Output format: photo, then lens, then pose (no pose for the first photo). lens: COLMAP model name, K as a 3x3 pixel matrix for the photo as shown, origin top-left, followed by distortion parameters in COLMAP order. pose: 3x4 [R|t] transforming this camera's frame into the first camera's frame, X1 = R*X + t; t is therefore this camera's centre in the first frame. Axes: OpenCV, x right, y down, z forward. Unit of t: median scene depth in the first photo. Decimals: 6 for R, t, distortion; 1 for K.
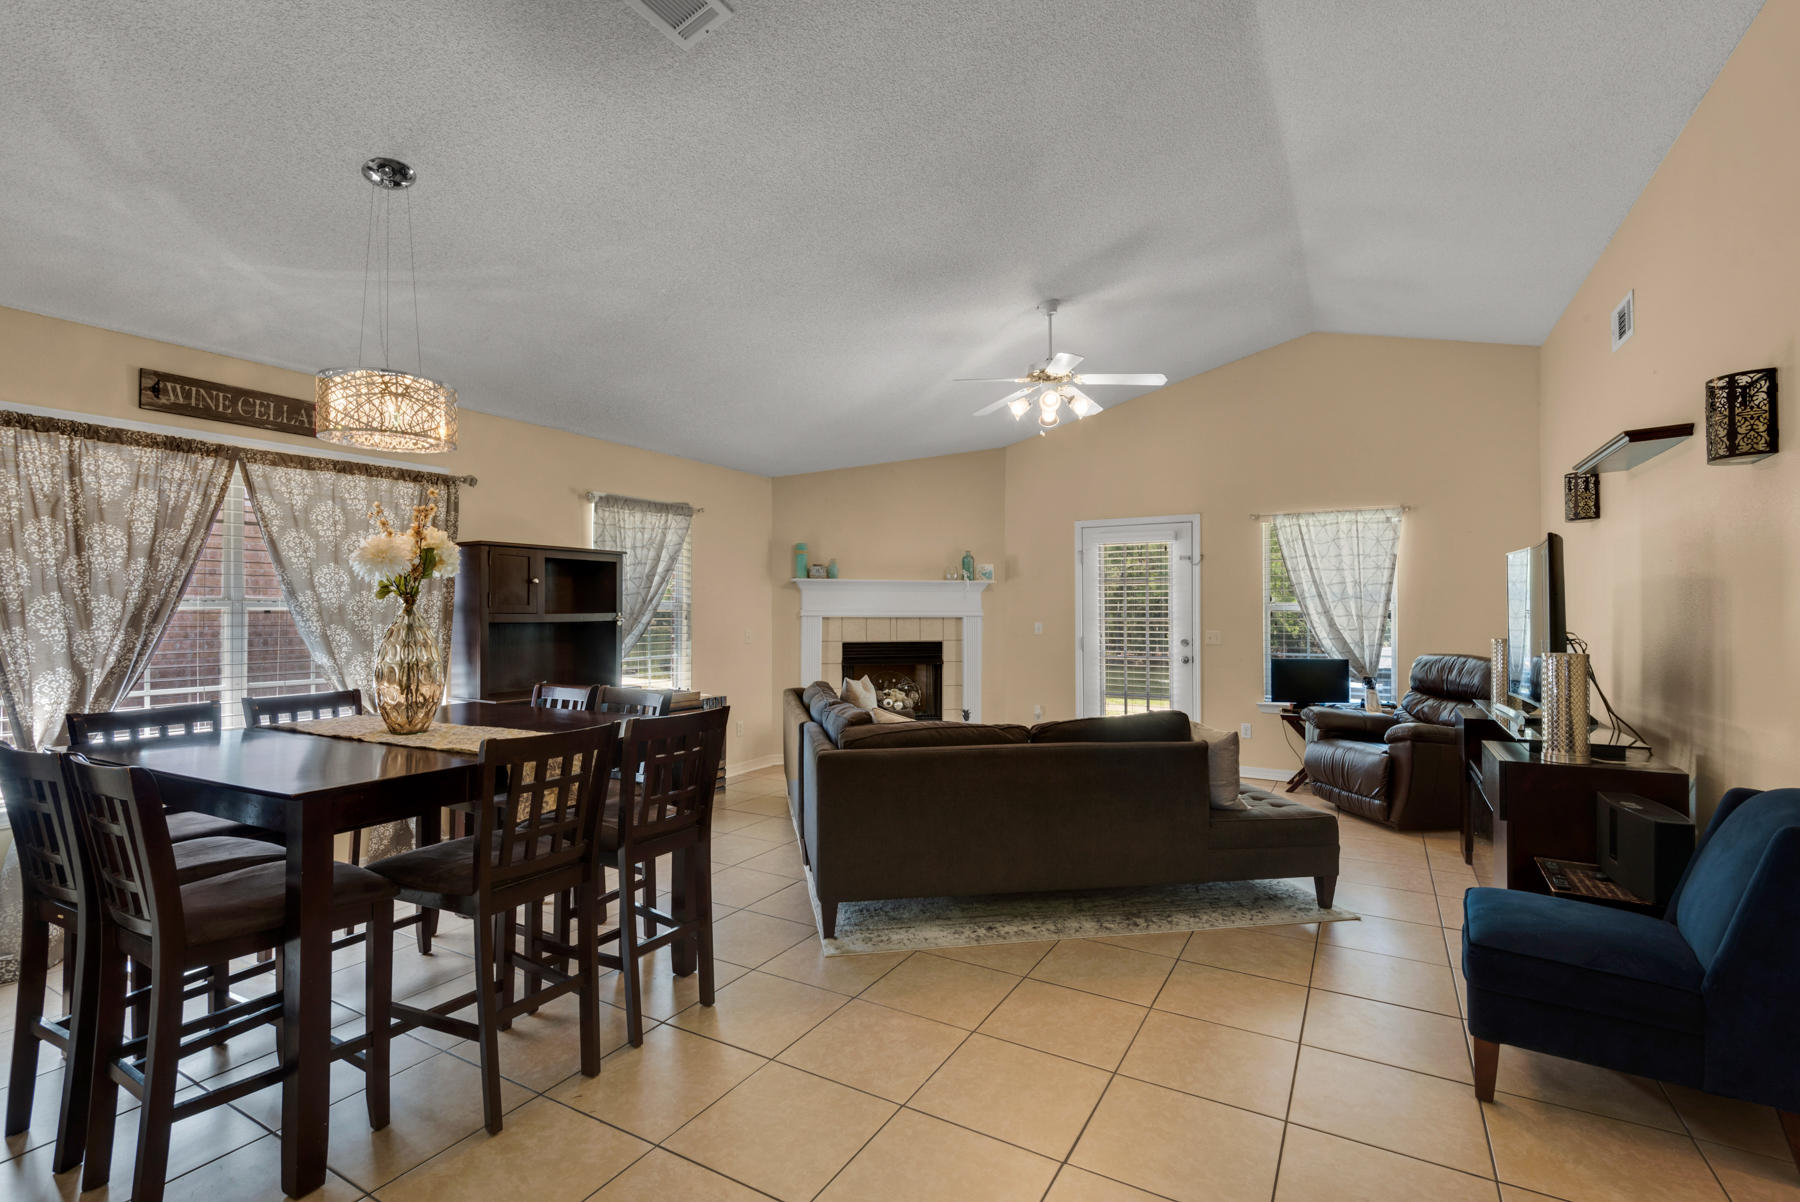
lens RADIAL K [[815.8, 0, 892.9], [0, 815.8, 600.5], [0, 0, 1]] dist [0.025825, -0.016172]
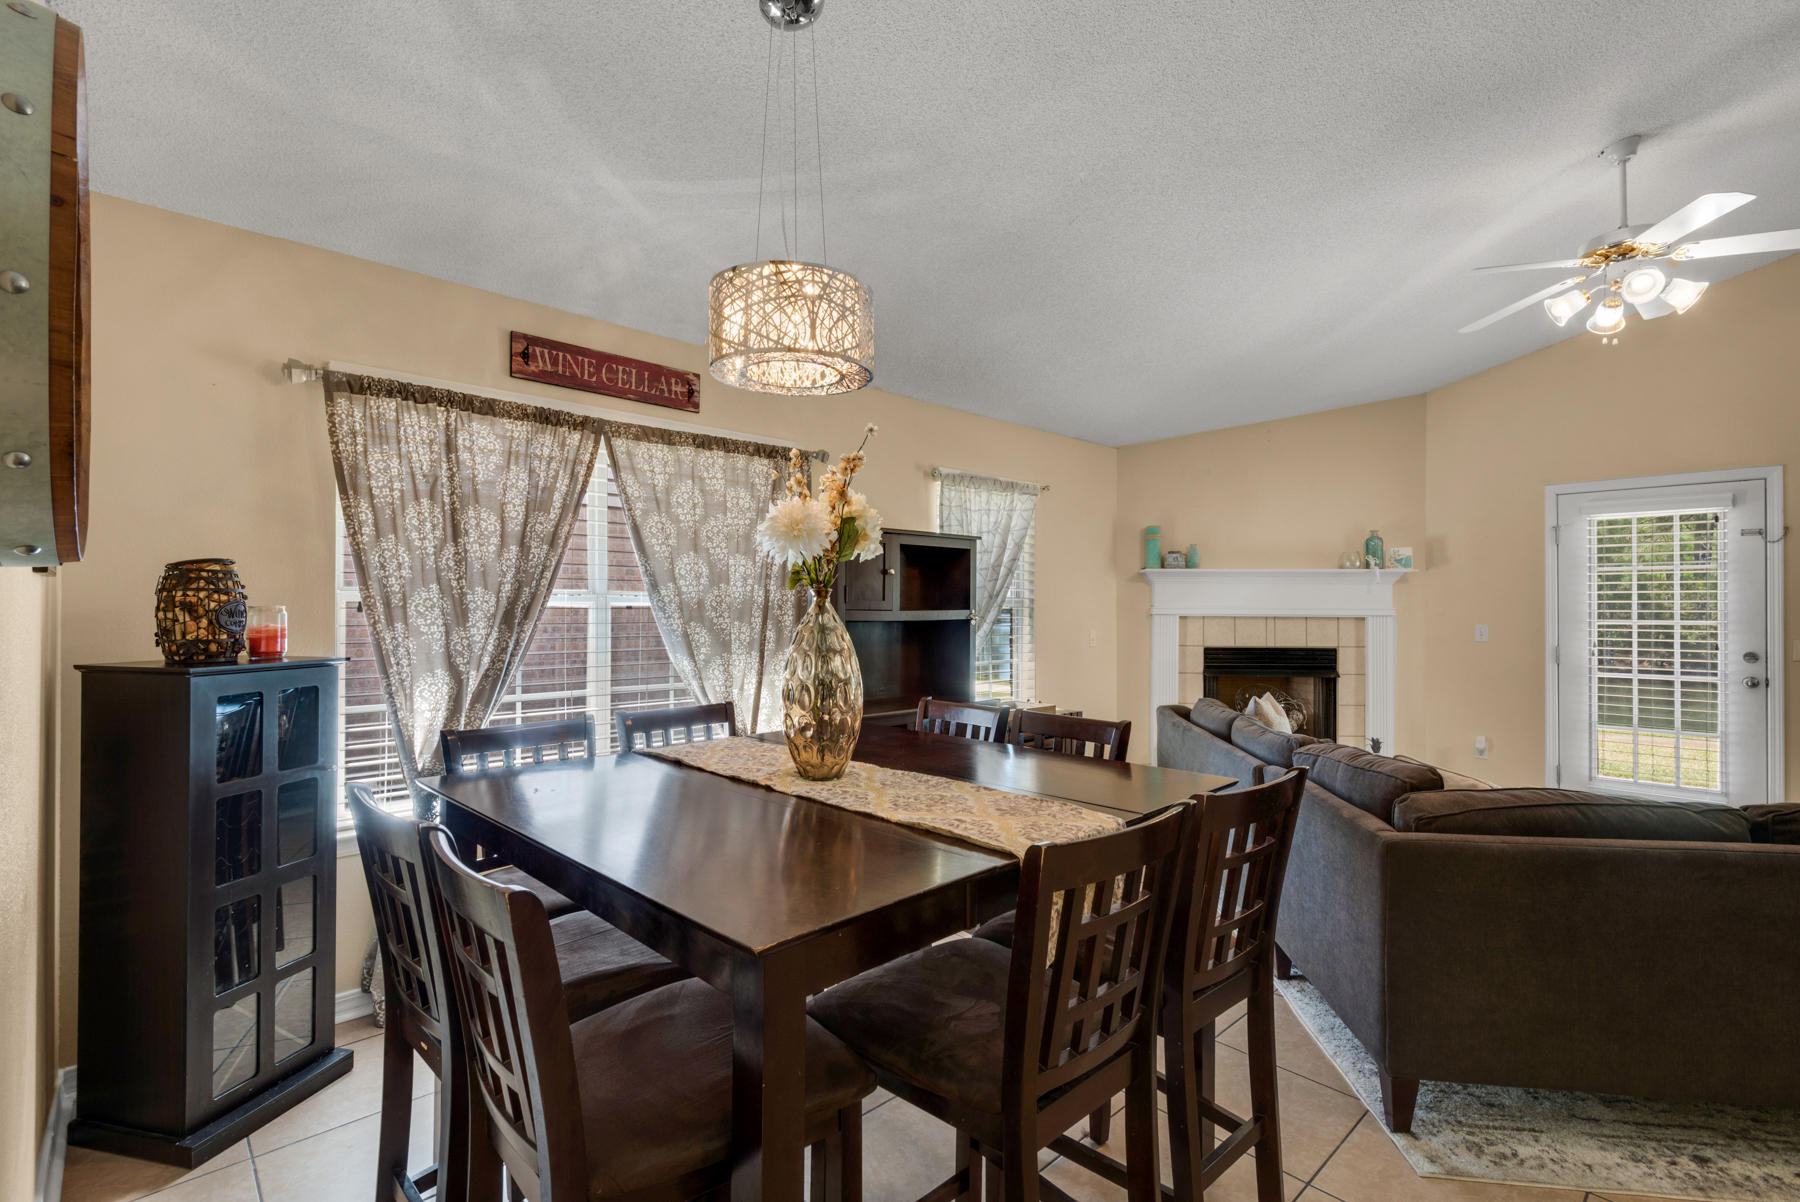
lens RADIAL K [[799.9, 0, 884.0], [0, 799.9, 601.4], [0, 0, 1]] dist [0.025902, -0.012794]
pose [[0.955220, 0.000506, -0.295896, -0.231187], [0.000766, 0.999991, 0.004184, 0.003827], [0.295895, -0.004223, 0.955211, 0.244895]]
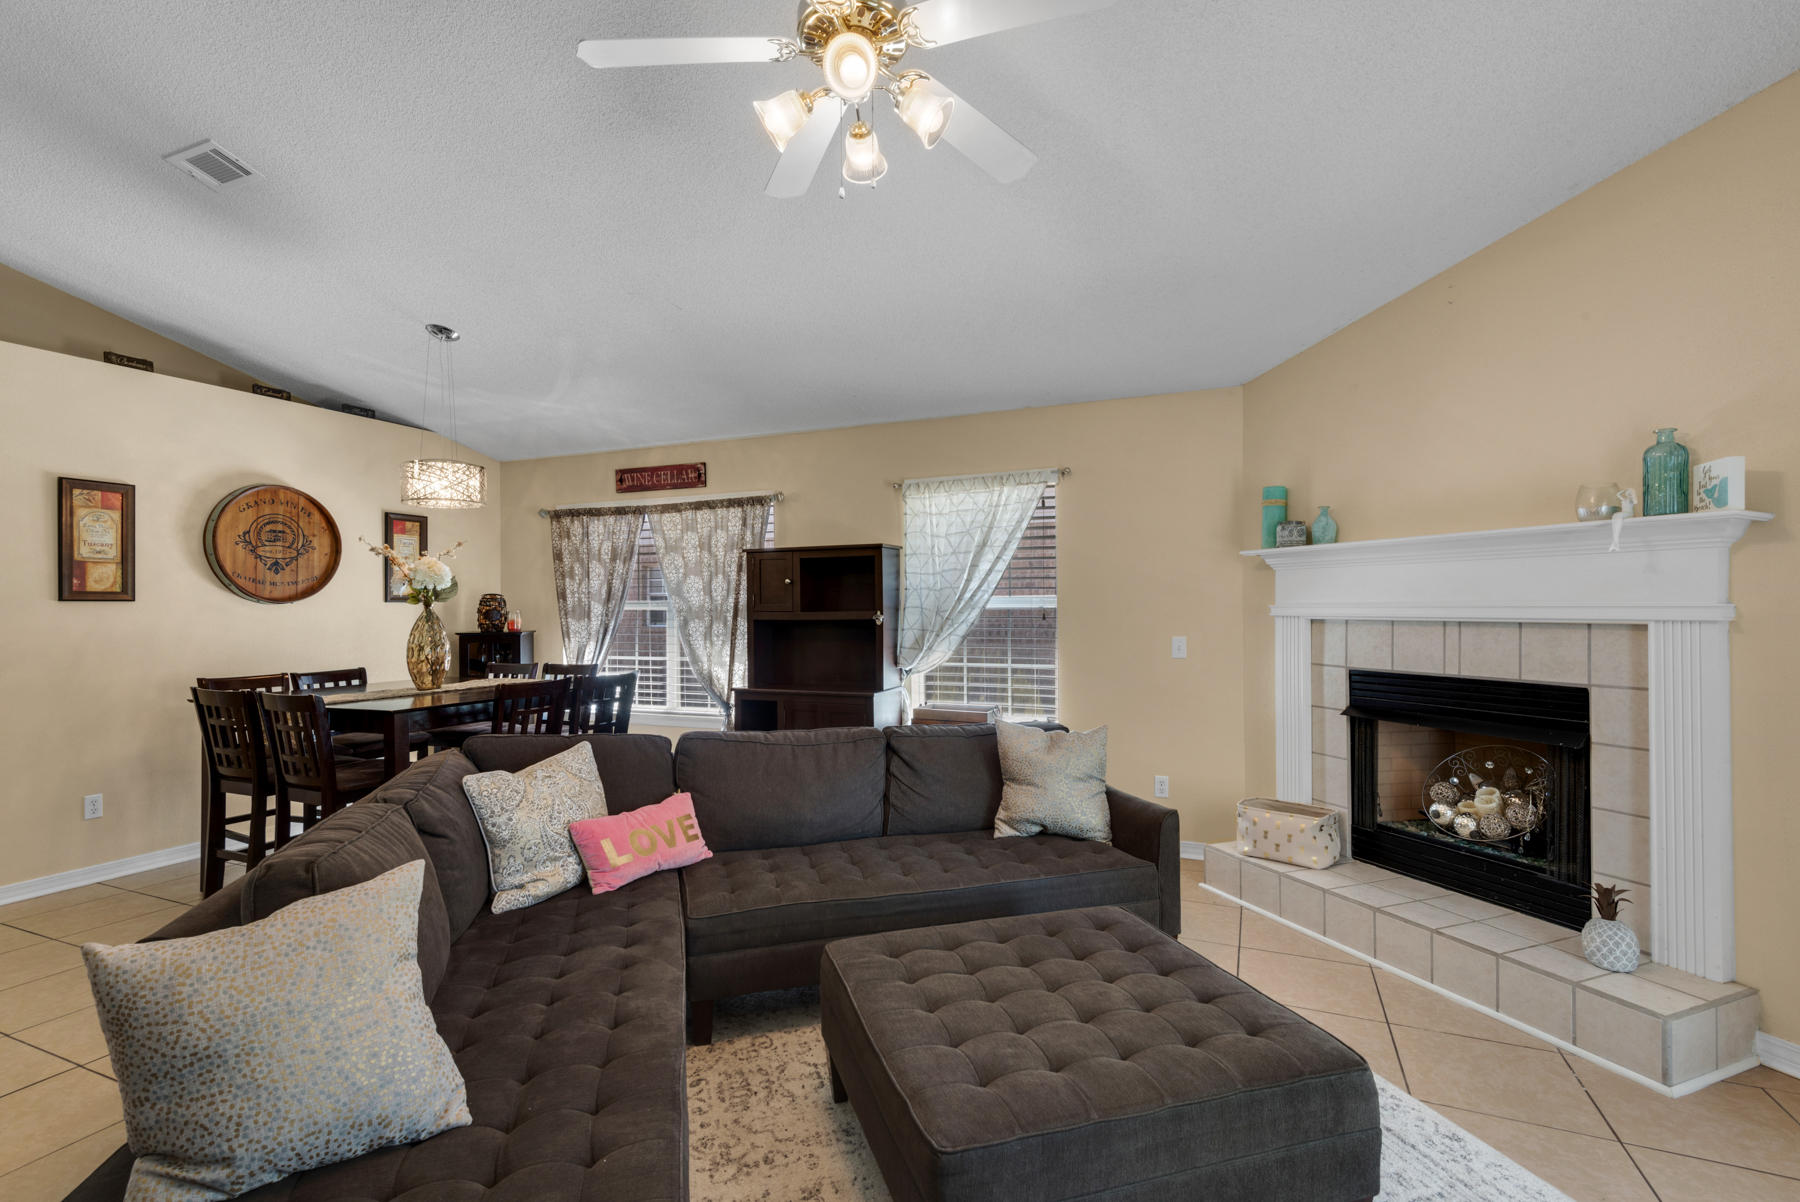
lens RADIAL K [[812.4, 0, 915.9], [0, 812.4, 604.7], [0, 0, 1]] dist [0.003305, -0.004303]
pose [[0.129546, -0.005329, -0.991559, 0.729004], [0.016226, 0.999863, -0.003253, 0.014756], [0.991441, -0.015668, 0.129614, 1.180392]]
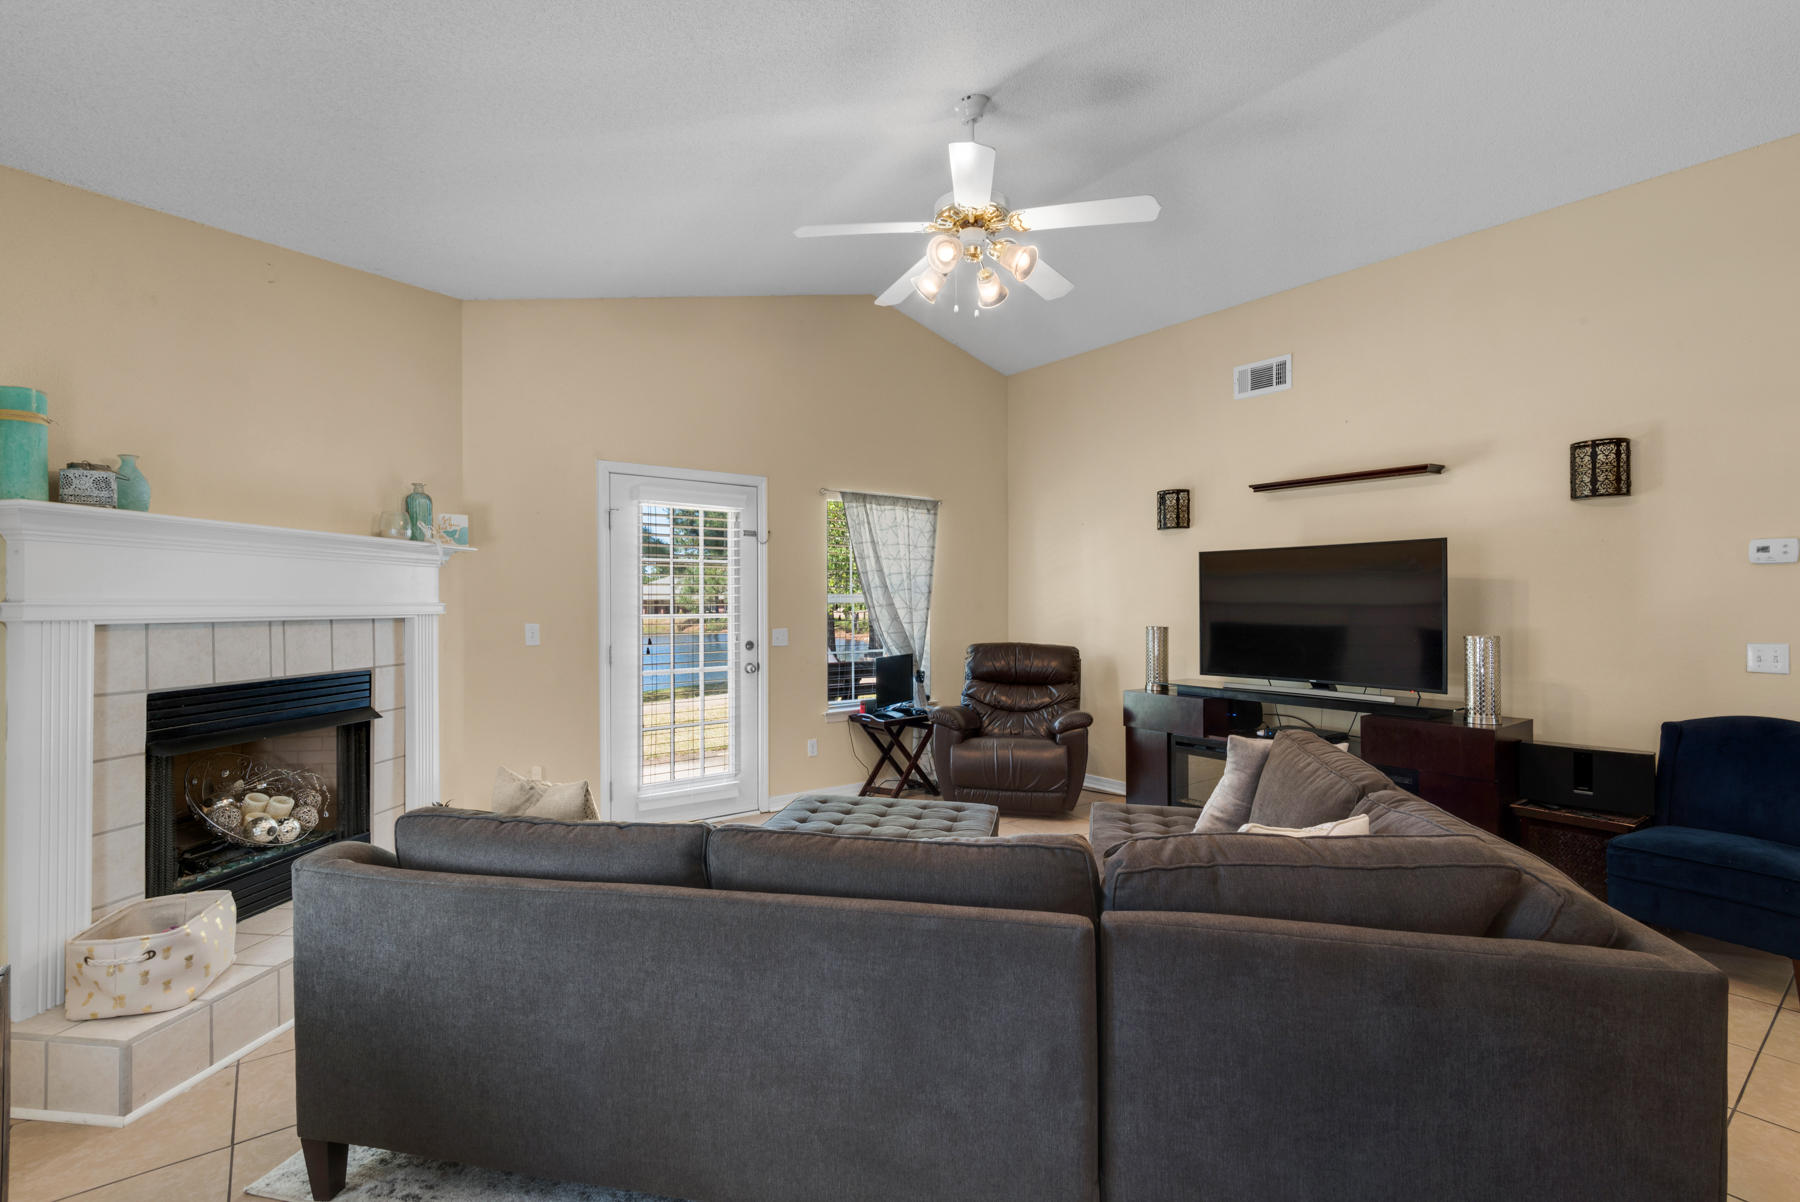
lens RADIAL K [[806.0, 0, 900.0], [0, 806.0, 601.0], [0, 0, 1]] dist [0.011902, -0.013524]
pose [[0.375927, 0.001284, 0.926648, -0.472750], [-0.009853, 0.999948, 0.002612, 0.011953], [-0.926597, -0.010112, 0.375920, 0.997151]]
